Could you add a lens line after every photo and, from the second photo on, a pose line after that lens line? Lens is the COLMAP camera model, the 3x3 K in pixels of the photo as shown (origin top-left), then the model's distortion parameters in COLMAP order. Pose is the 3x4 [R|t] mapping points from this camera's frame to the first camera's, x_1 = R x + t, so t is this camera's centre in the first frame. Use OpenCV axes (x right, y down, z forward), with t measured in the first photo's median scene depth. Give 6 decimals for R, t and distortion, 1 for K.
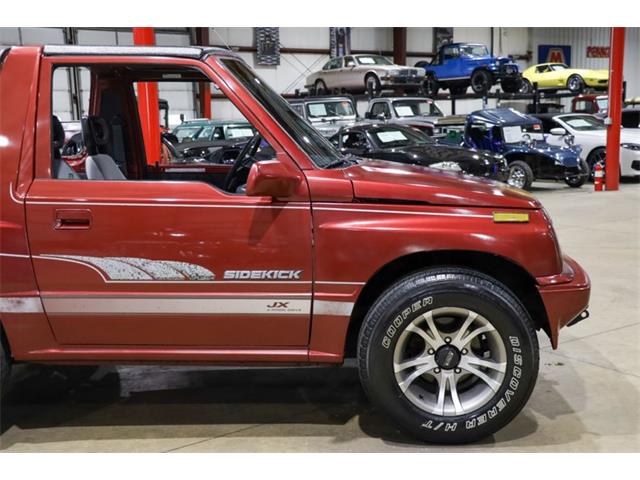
lens RADIAL K [[789.1, 0, 329.8], [0, 789.1, 241.8], [0, 0, 1]] dist [0.010633, 0.075085]
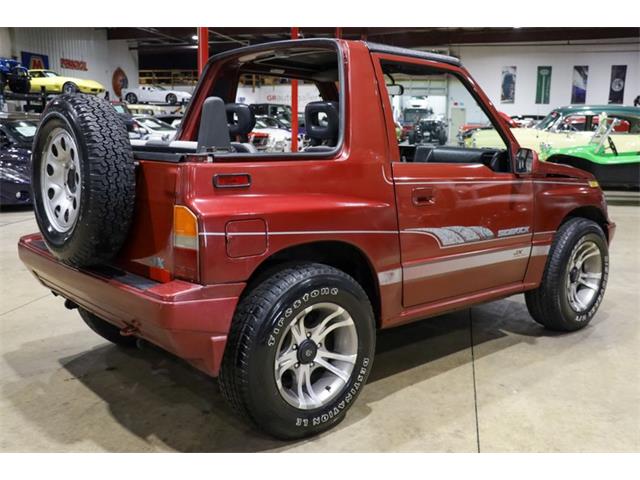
lens RADIAL K [[671.6, 0, 320.0], [0, 671.6, 246.2], [0, 0, 1]] dist [-0.108353, 0.300369]
pose [[0.716298, -0.093465, 0.691506, -1.106528], [0.072592, 0.995593, 0.059372, -0.025109], [-0.694008, 0.007670, 0.719926, 0.396430]]
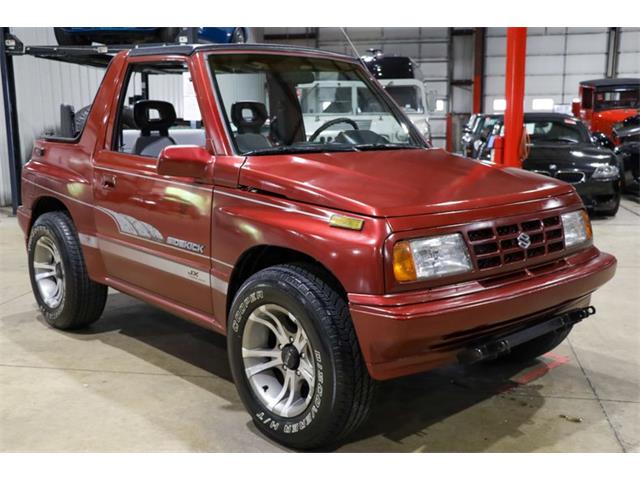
lens RADIAL K [[723.1, 0, 320.9], [0, 723.1, 250.5], [0, 0, 1]] dist [0.016279, 0.037375]
pose [[0.707797, 0.155186, -0.689160, 0.765450], [-0.119357, 0.987817, 0.099854, -0.077039], [0.696260, 0.011579, 0.717696, 0.377842]]
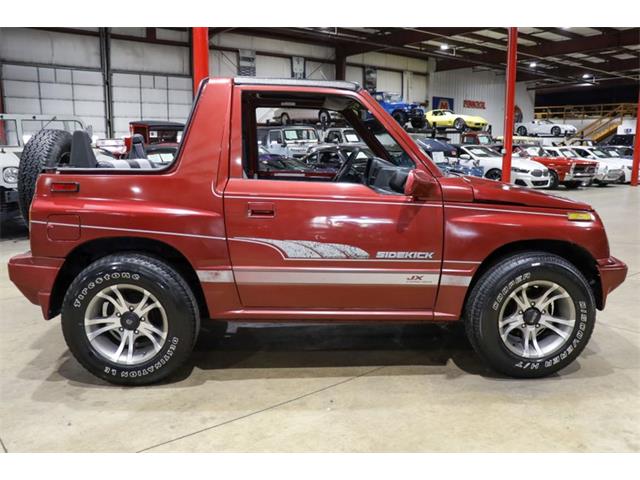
lens RADIAL K [[566.2, 0, 328.3], [0, 566.2, 243.3], [0, 0, 1]] dist [-0.172830, 0.238956]
pose [[0.993974, 0.016221, 0.108411, -0.311441], [-0.018584, 0.999611, 0.020819, 0.004104], [-0.108031, -0.022708, 0.993888, 0.071731]]
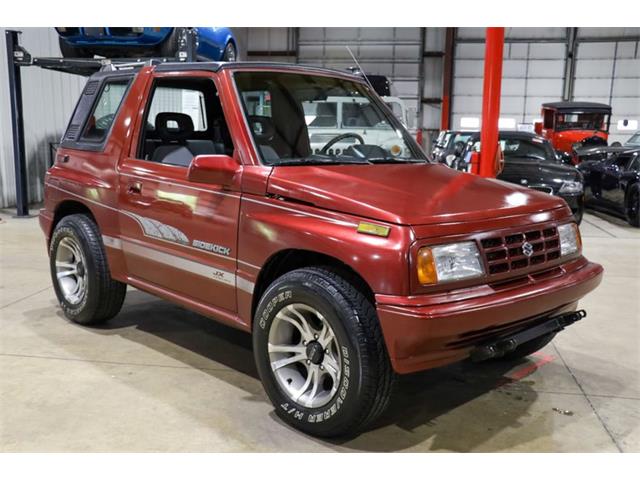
lens RADIAL K [[682.4, 0, 313.7], [0, 682.4, 255.4], [0, 0, 1]] dist [-0.020238, 0.029175]
pose [[0.728003, 0.168175, -0.664627, 0.728338], [-0.140431, 0.985470, 0.095539, -0.068953], [0.671037, 0.023781, 0.741042, 0.313584]]
